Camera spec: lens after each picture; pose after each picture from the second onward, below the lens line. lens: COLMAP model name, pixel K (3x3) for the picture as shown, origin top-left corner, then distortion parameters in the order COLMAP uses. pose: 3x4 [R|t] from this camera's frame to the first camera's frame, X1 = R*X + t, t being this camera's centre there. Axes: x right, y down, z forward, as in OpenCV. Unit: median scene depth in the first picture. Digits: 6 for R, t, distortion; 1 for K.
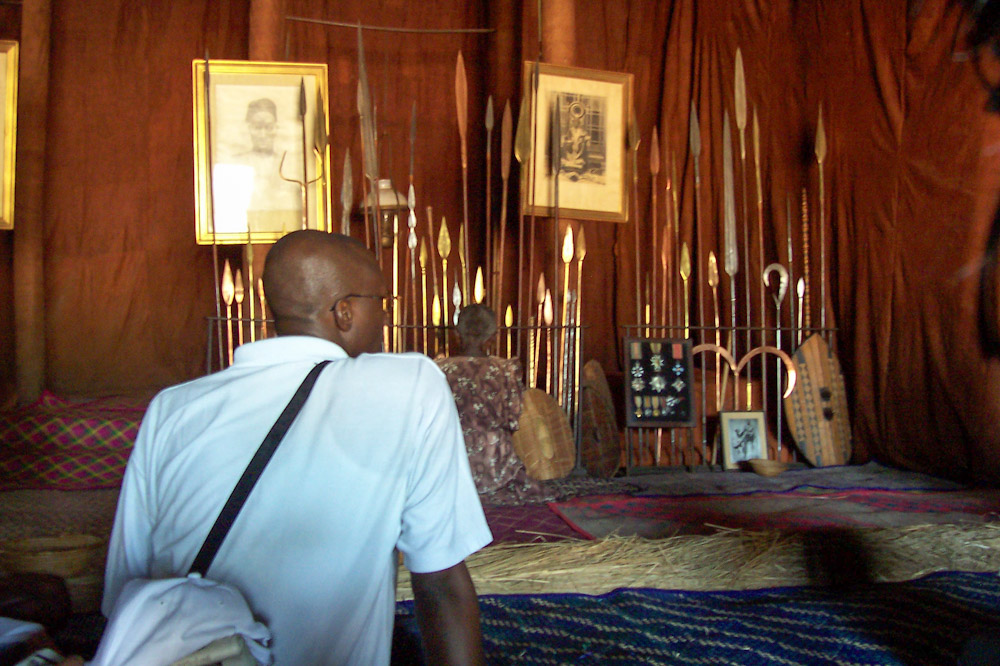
lens RADIAL K [[1109.5, 0, 500.0], [0, 1109.5, 333.0], [0, 0, 1]] dist [-0.209166, 0.257015]
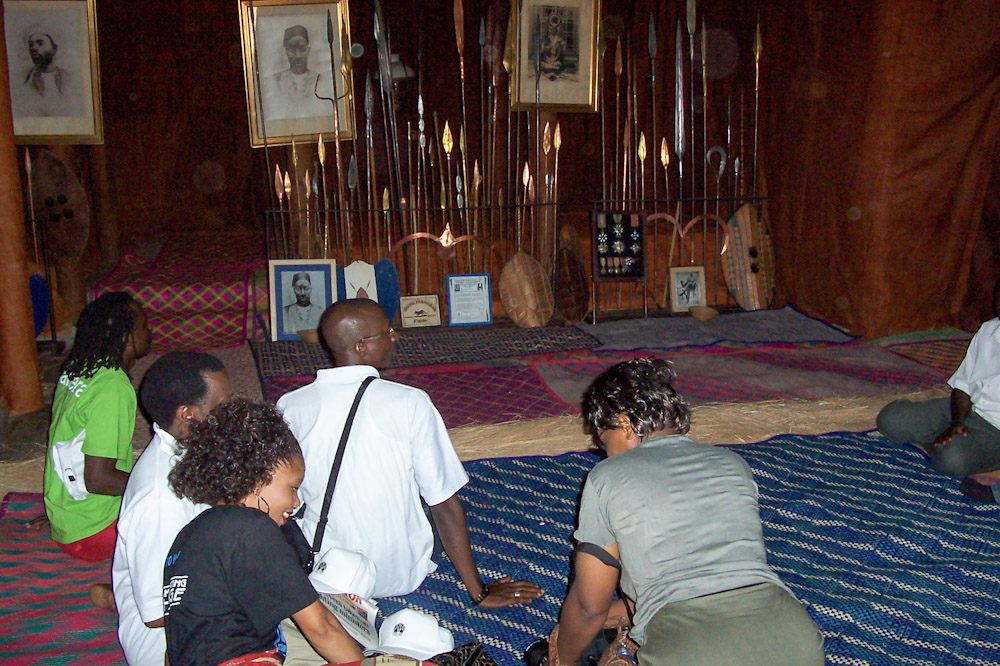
lens RADIAL K [[1109.5, 0, 500.0], [0, 1109.5, 333.0], [0, 0, 1]] dist [-0.209166, 0.257015]
pose [[0.999875, -0.015426, -0.003405, 0.009094], [0.015796, 0.973389, 0.228612, -0.149504], [-0.000213, -0.228638, 0.973512, -0.258084]]
